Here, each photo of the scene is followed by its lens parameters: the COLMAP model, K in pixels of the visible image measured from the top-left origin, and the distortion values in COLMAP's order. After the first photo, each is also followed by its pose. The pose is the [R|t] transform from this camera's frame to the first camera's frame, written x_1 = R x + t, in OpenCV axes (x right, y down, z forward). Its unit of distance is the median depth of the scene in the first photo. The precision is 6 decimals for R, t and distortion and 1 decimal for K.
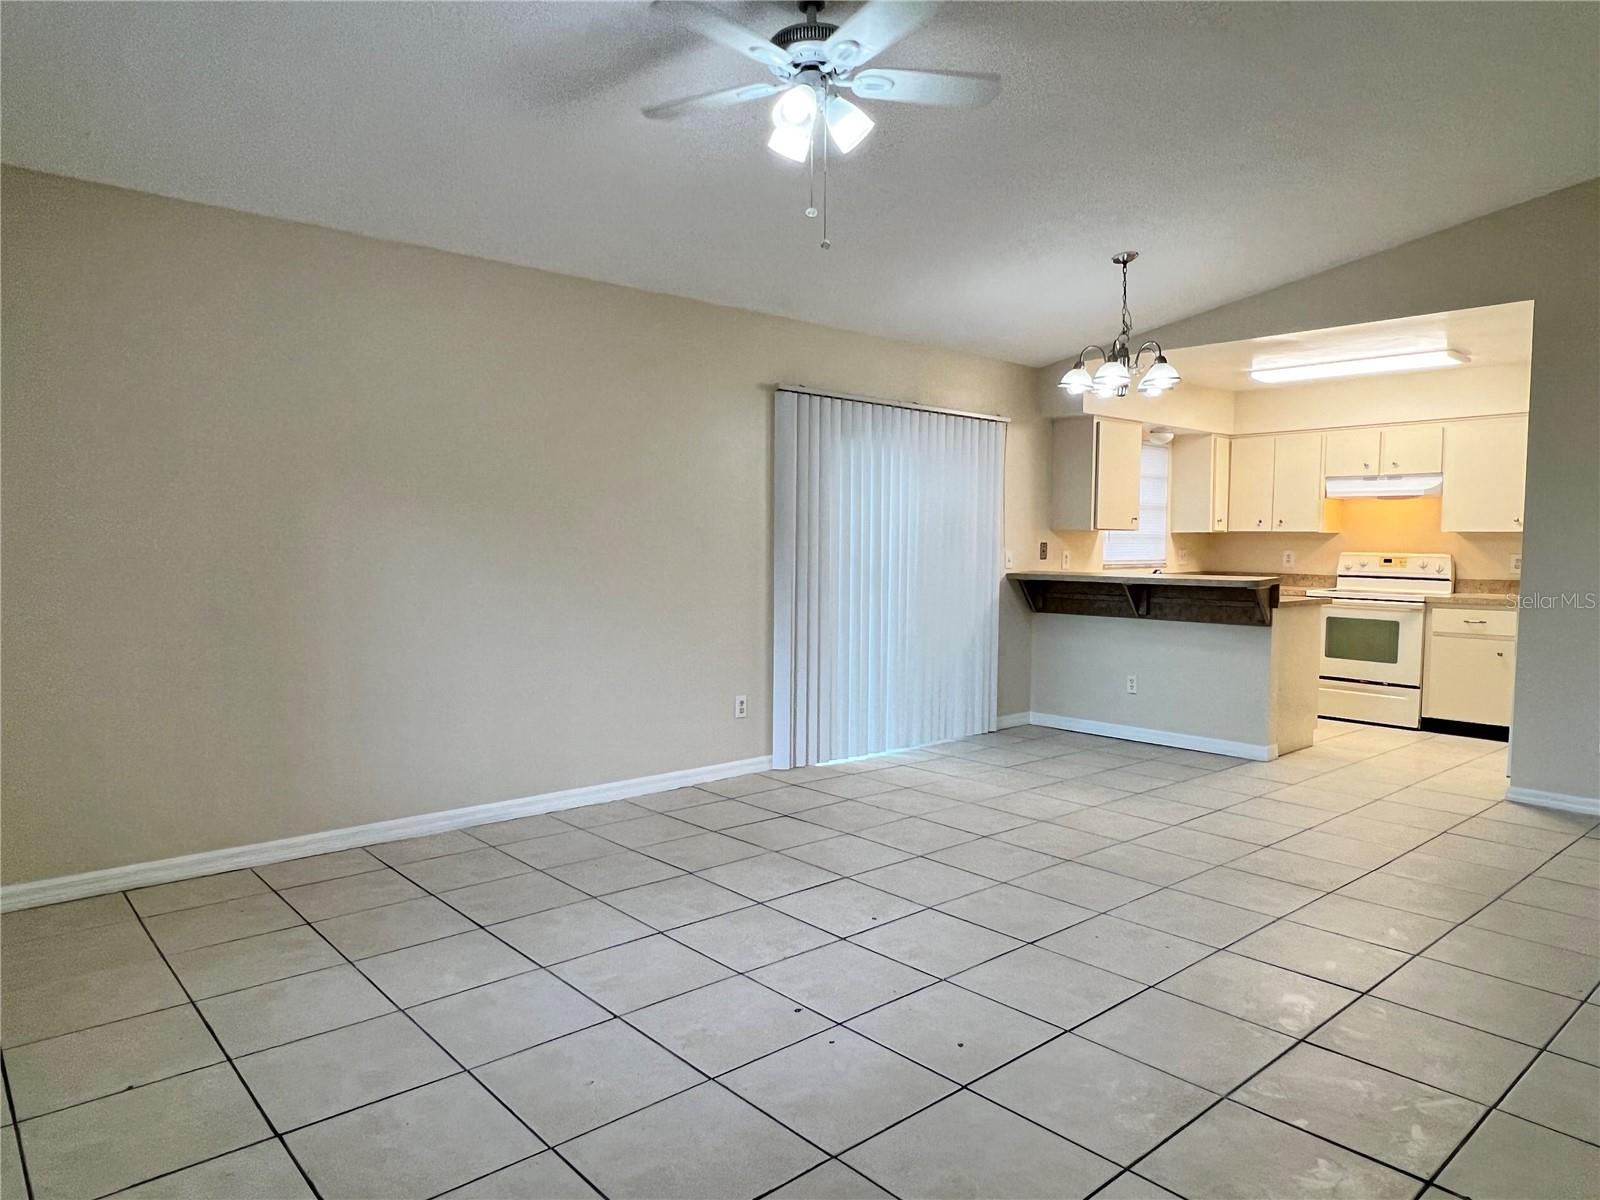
lens RADIAL K [[1017.4, 0, 799.6], [0, 1017.4, 599.5], [0, 0, 1]] dist [-0.002728, 0.000324]
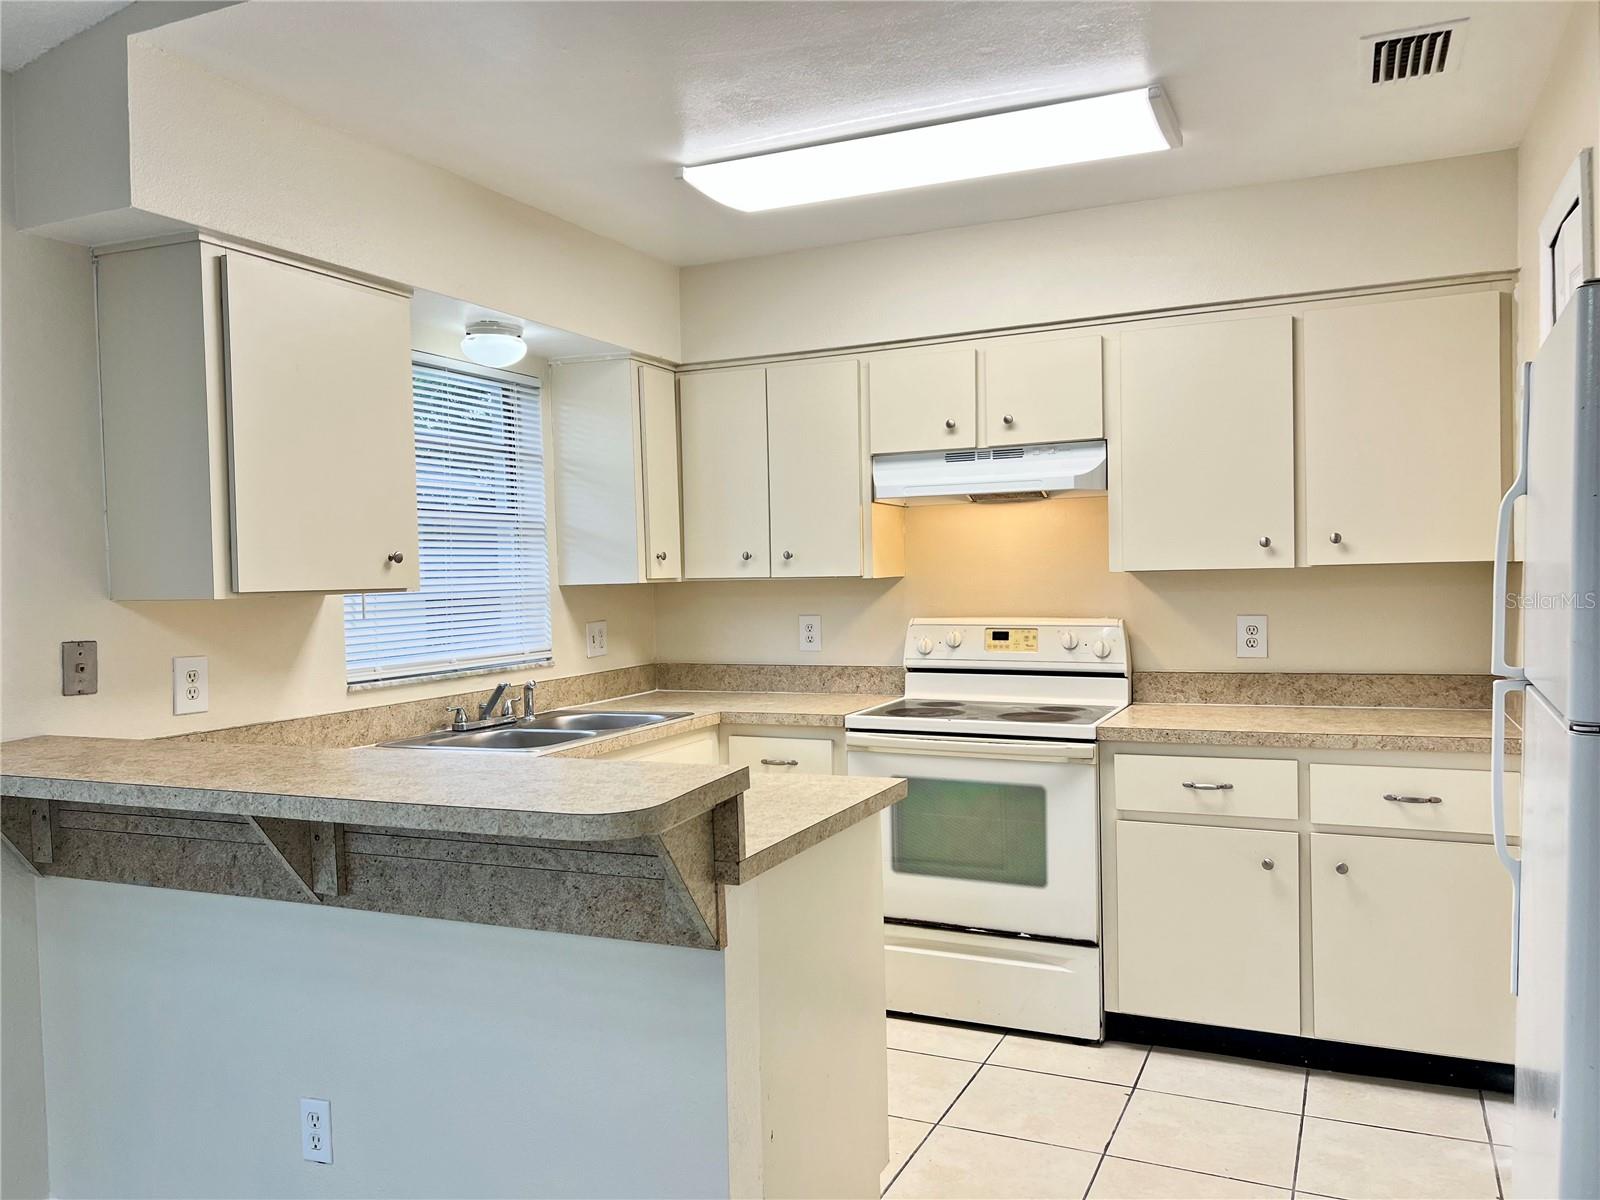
lens RADIAL K [[1220.1, 0, 798.1], [0, 1220.1, 602.5], [0, 0, 1]] dist [0.057389, 0.001724]
pose [[0.915032, -0.038039, 0.401584, 0.290159], [0.052962, 0.998255, -0.026119, -0.046343], [-0.399890, 0.045168, 0.915450, 0.563023]]
